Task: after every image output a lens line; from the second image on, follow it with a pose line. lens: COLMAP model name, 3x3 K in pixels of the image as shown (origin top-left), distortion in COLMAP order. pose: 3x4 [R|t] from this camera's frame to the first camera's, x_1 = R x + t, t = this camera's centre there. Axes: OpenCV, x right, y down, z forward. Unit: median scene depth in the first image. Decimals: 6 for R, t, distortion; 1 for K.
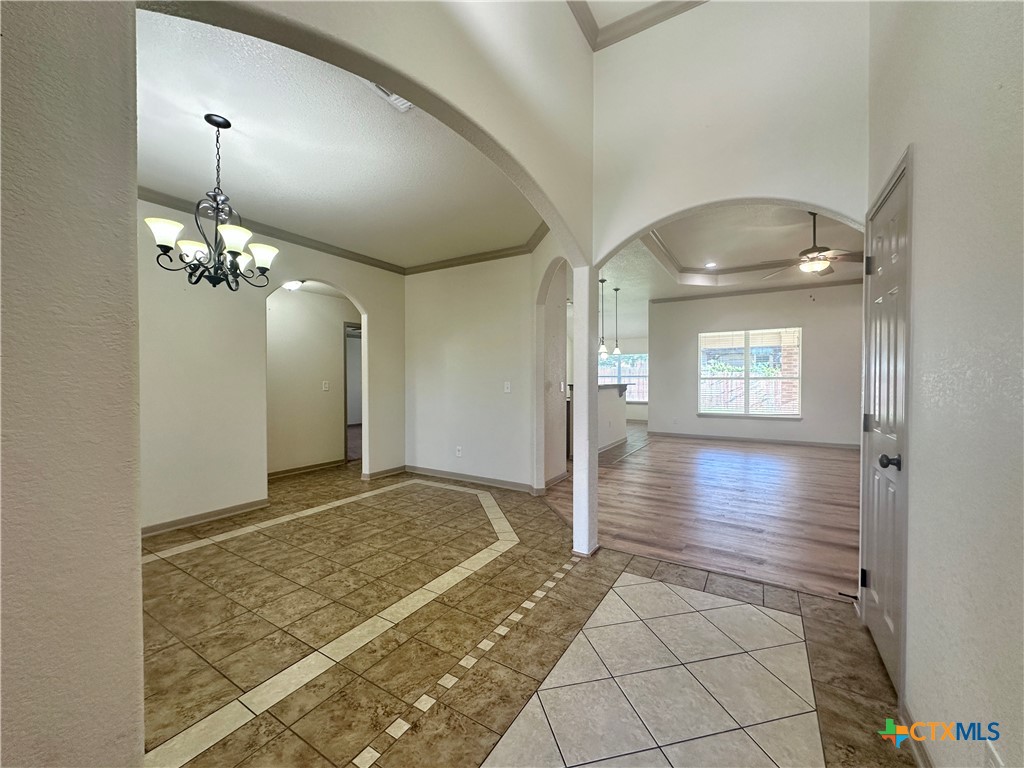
lens RADIAL K [[407.3, 0, 512.6], [0, 407.3, 383.8], [0, 0, 1]] dist [-0.001216, 0.000319]
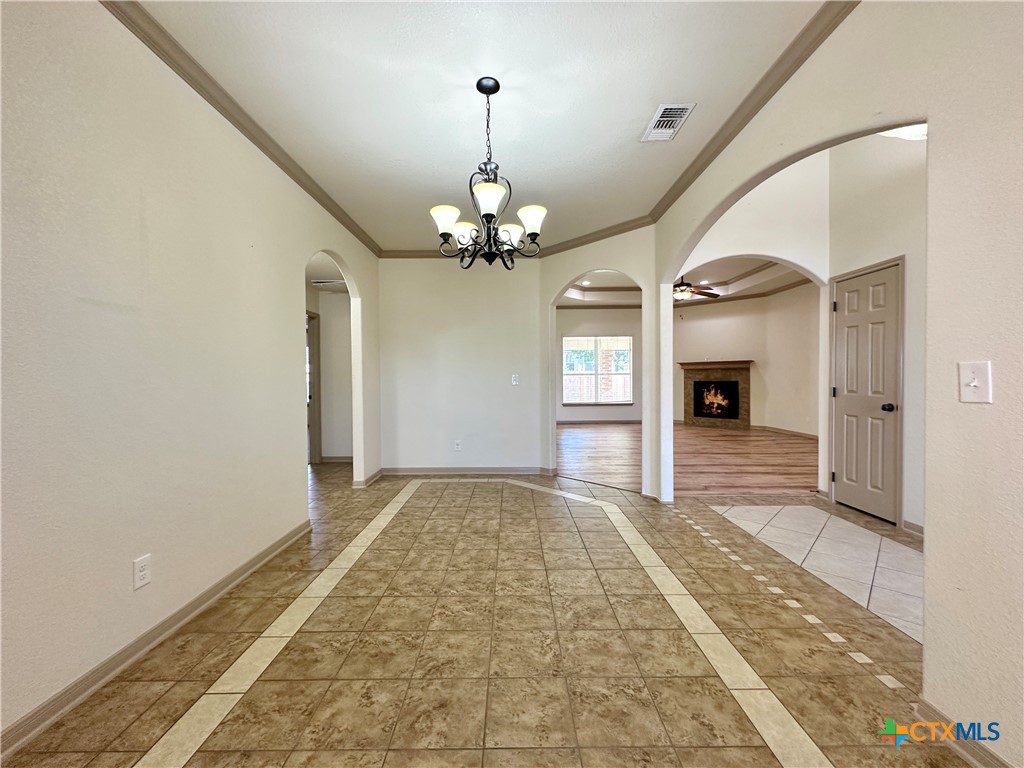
lens RADIAL K [[407.3, 0, 512.6], [0, 407.3, 383.8], [0, 0, 1]] dist [-0.001216, 0.000319]
pose [[0.847503, -0.012323, 0.530648, -0.950409], [0.012307, 0.999918, 0.003565, 0.024166], [-0.530649, 0.003509, 0.847585, 0.150951]]
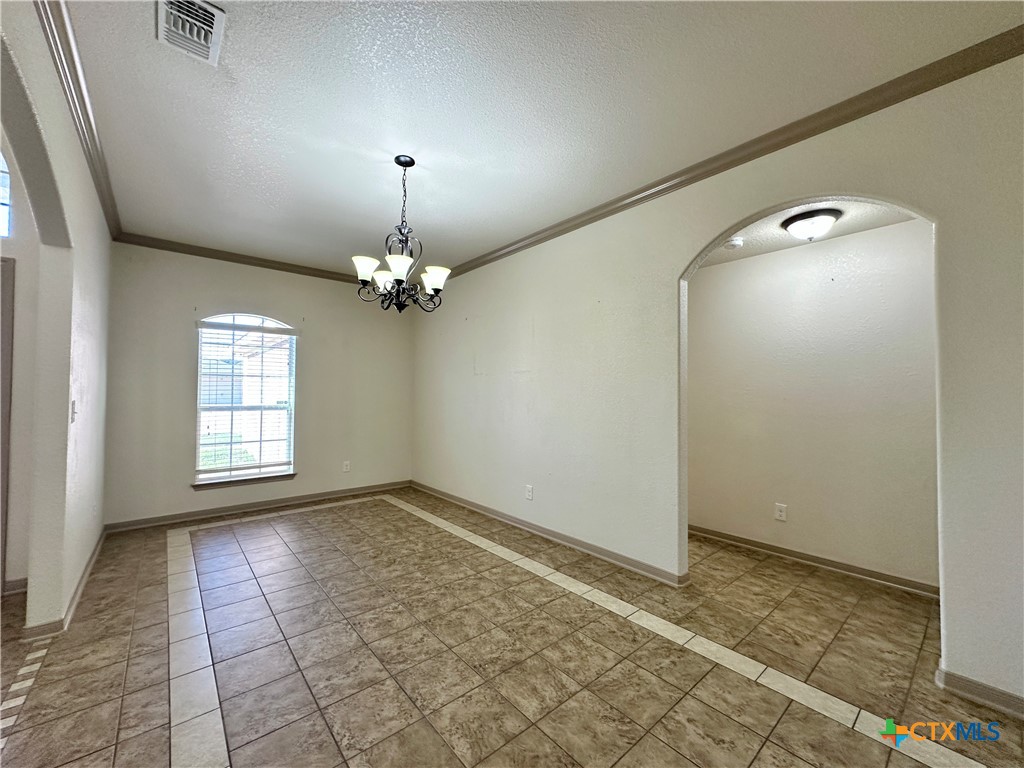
lens RADIAL K [[407.3, 0, 512.6], [0, 407.3, 383.8], [0, 0, 1]] dist [-0.001216, 0.000319]
pose [[-0.303682, -0.025057, -0.952444, 0.176978], [-0.016911, 0.999638, -0.020906, -0.022179], [0.952624, 0.009758, -0.303995, 1.305417]]
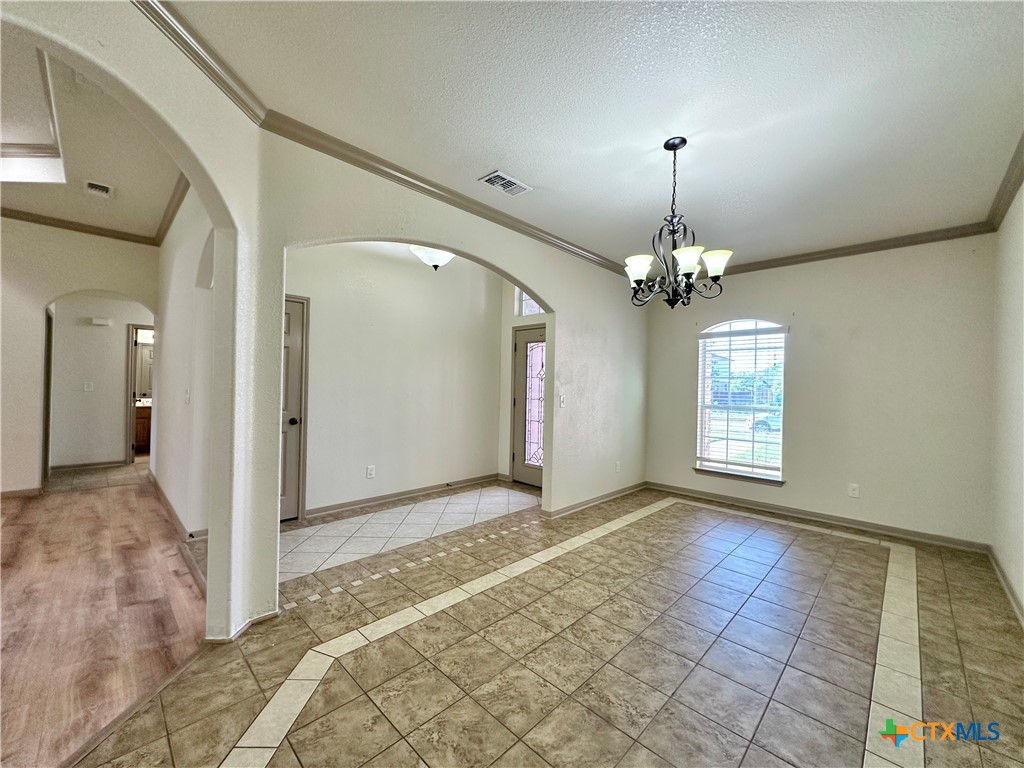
lens RADIAL K [[407.3, 0, 512.6], [0, 407.3, 383.8], [0, 0, 1]] dist [-0.001216, 0.000319]
pose [[-0.976185, -0.020019, 0.216014, -0.452430], [-0.018941, 0.999796, 0.007058, -0.038283], [-0.216111, 0.002798, -0.976365, 1.679523]]
